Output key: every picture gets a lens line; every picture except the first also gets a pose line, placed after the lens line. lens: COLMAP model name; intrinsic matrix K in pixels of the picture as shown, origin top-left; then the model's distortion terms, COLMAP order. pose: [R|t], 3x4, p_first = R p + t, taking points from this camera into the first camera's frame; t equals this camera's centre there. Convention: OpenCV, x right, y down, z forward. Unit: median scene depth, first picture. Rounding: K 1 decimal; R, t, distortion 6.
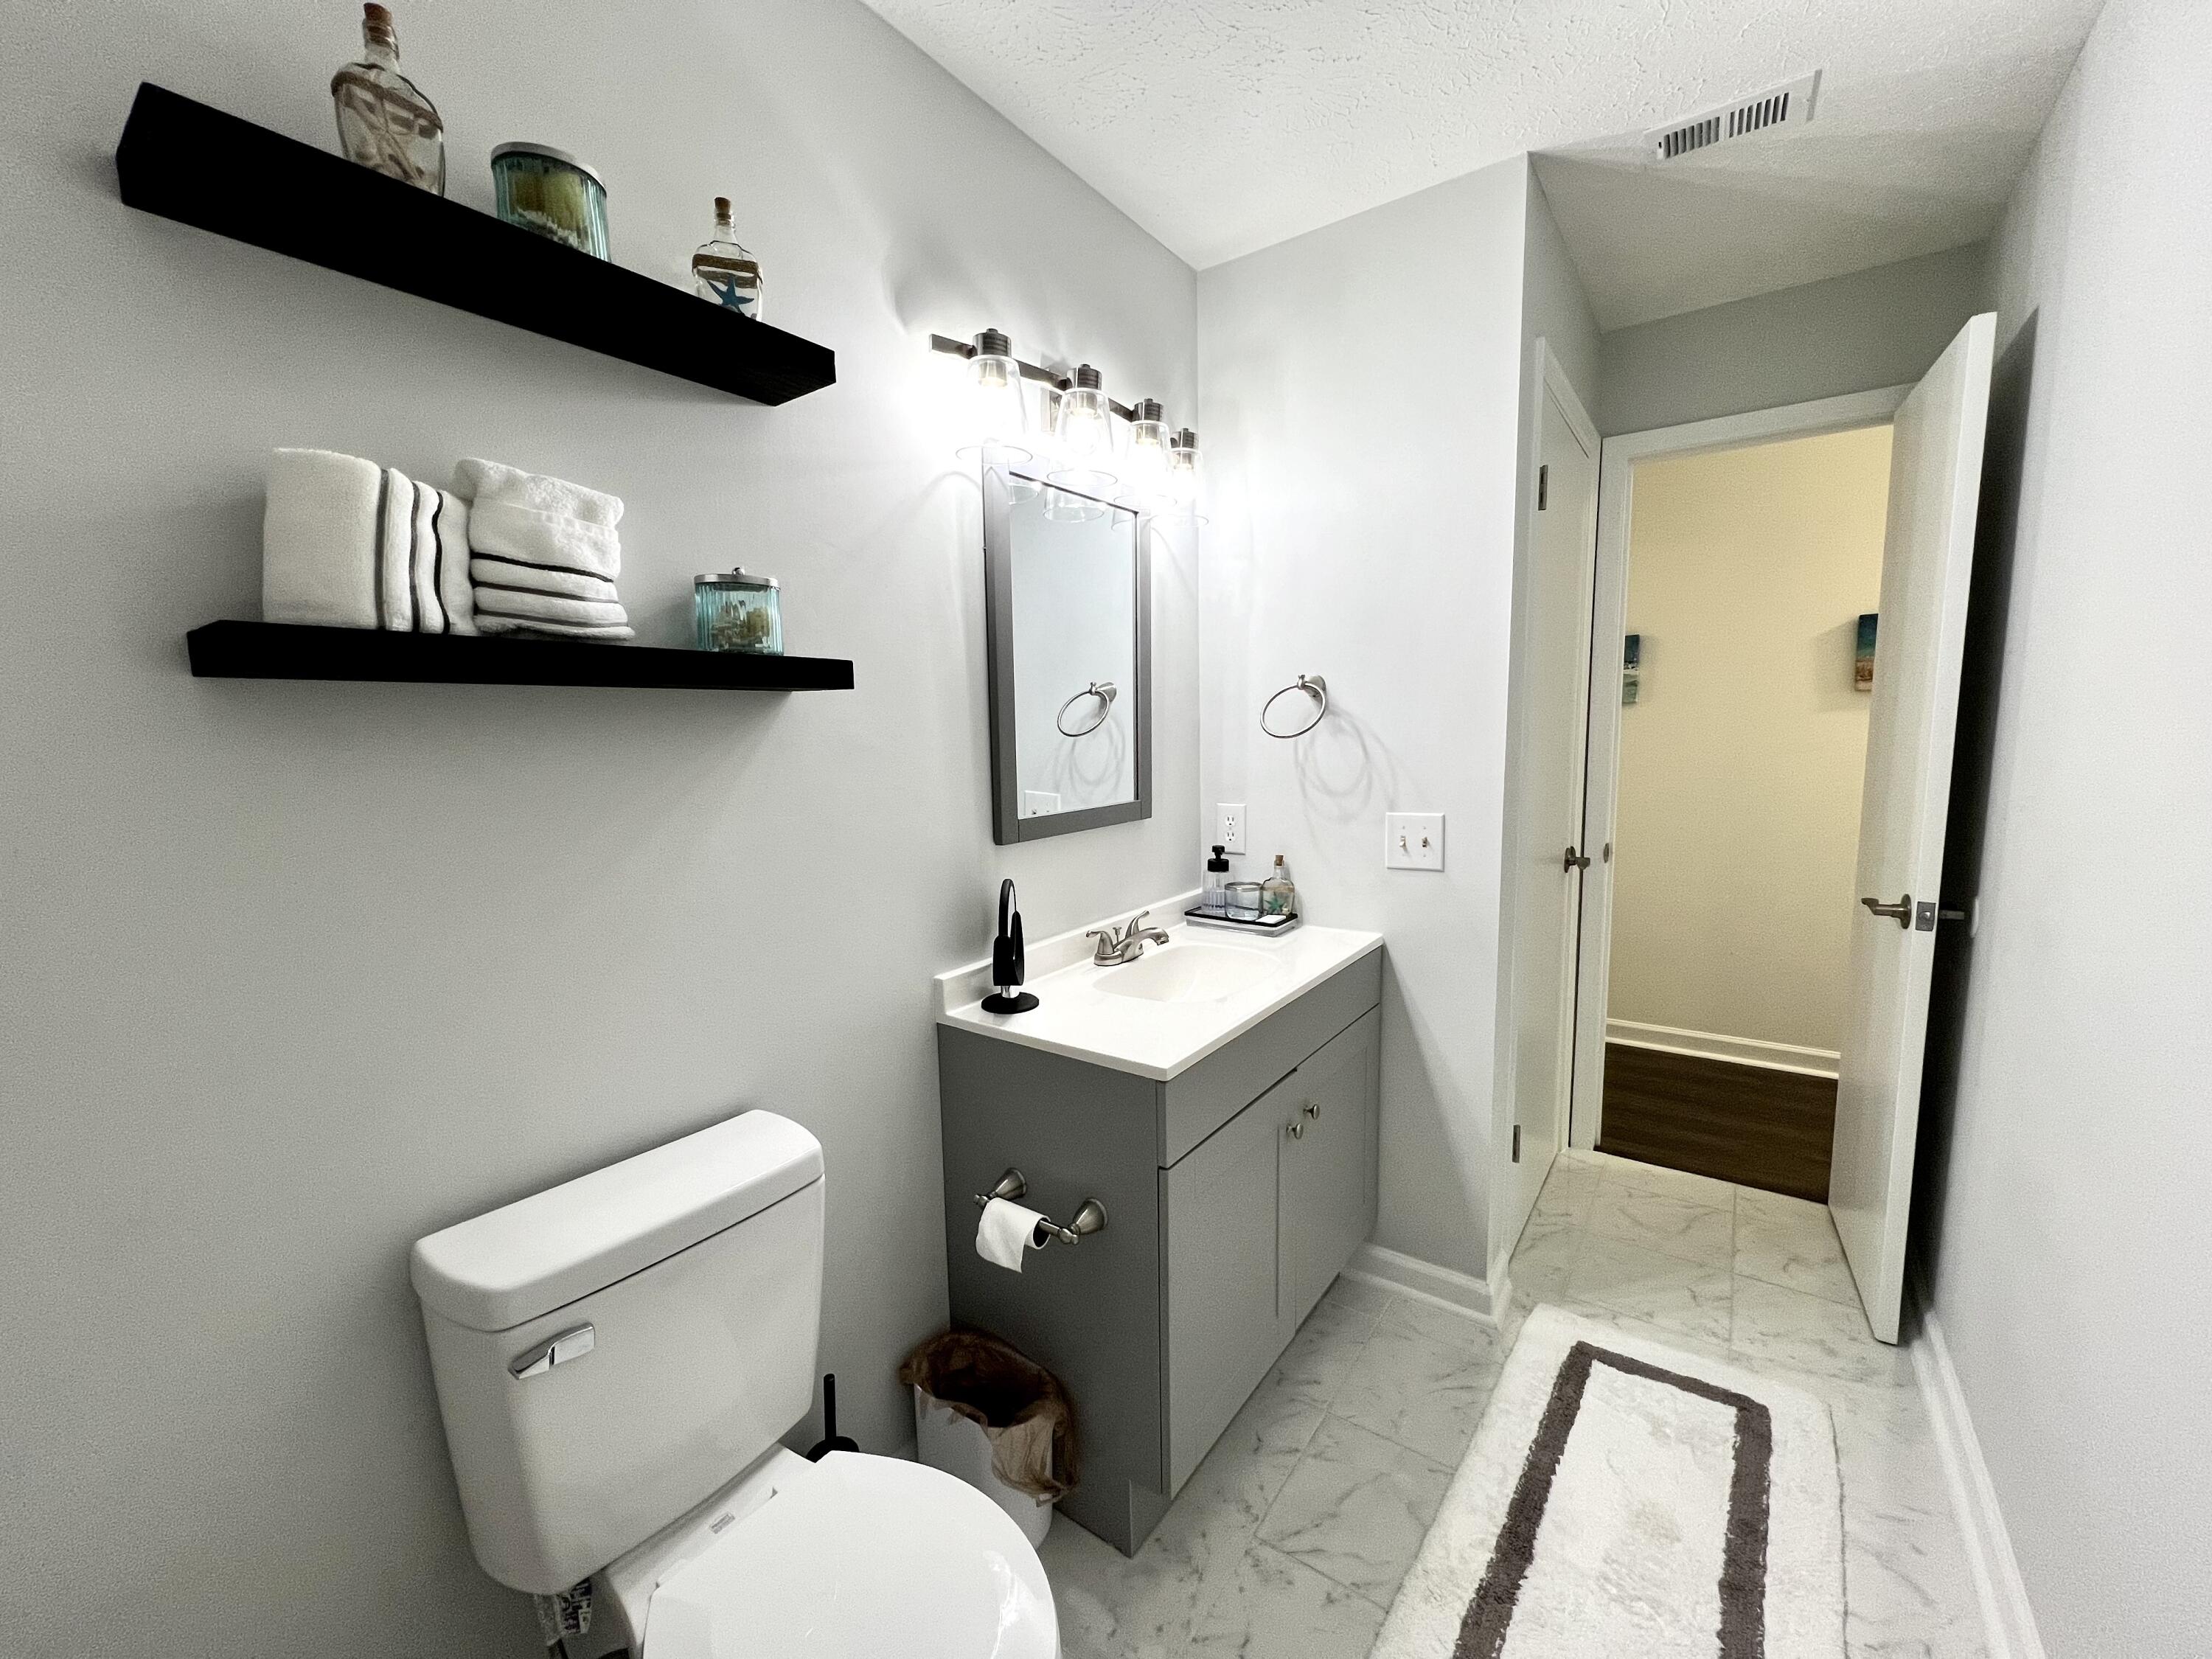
lens RADIAL K [[883.4, 0, 1113.4], [0, 883.4, 823.8], [0, 0, 1]] dist [-0.001935, -0.000311]
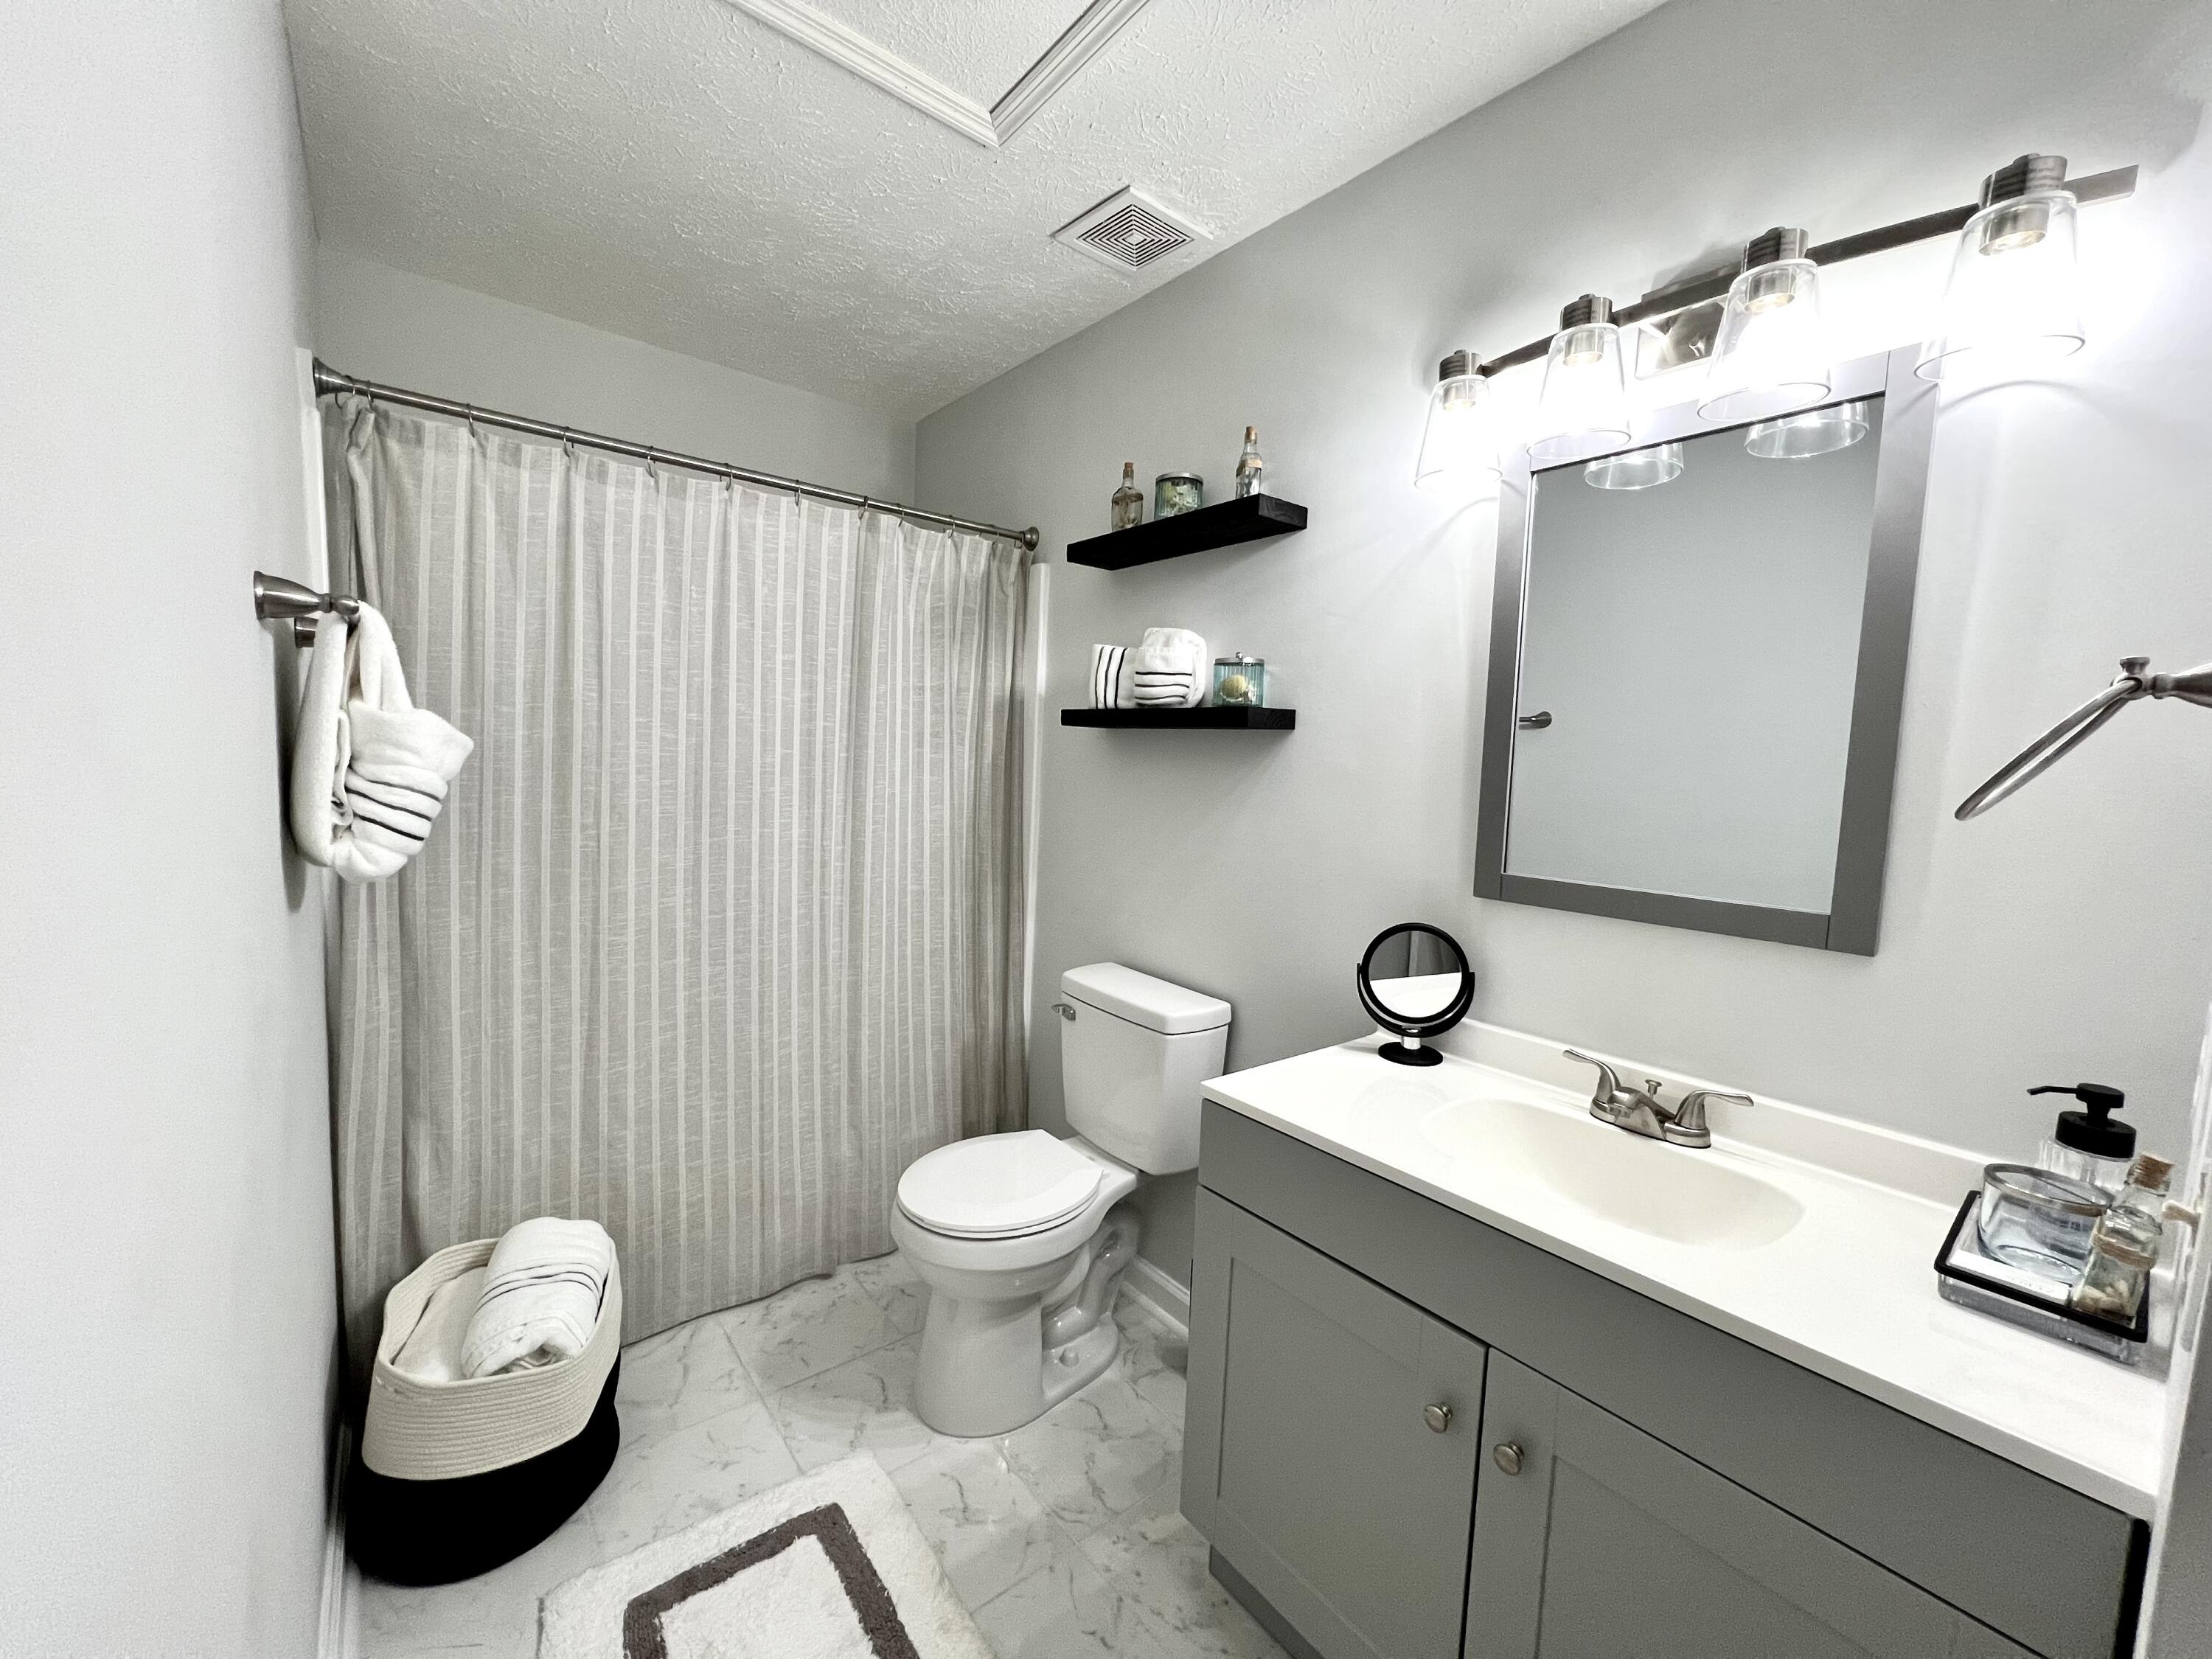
lens RADIAL K [[883.4, 0, 1114.8], [0, 883.4, 830.0], [0, 0, 1]] dist [-0.001935, -0.000311]
pose [[-0.257993, 0.076009, -0.963152, 0.815634], [-0.159989, 0.979776, 0.120176, -0.090594], [0.952808, 0.185098, -0.240614, 0.834106]]
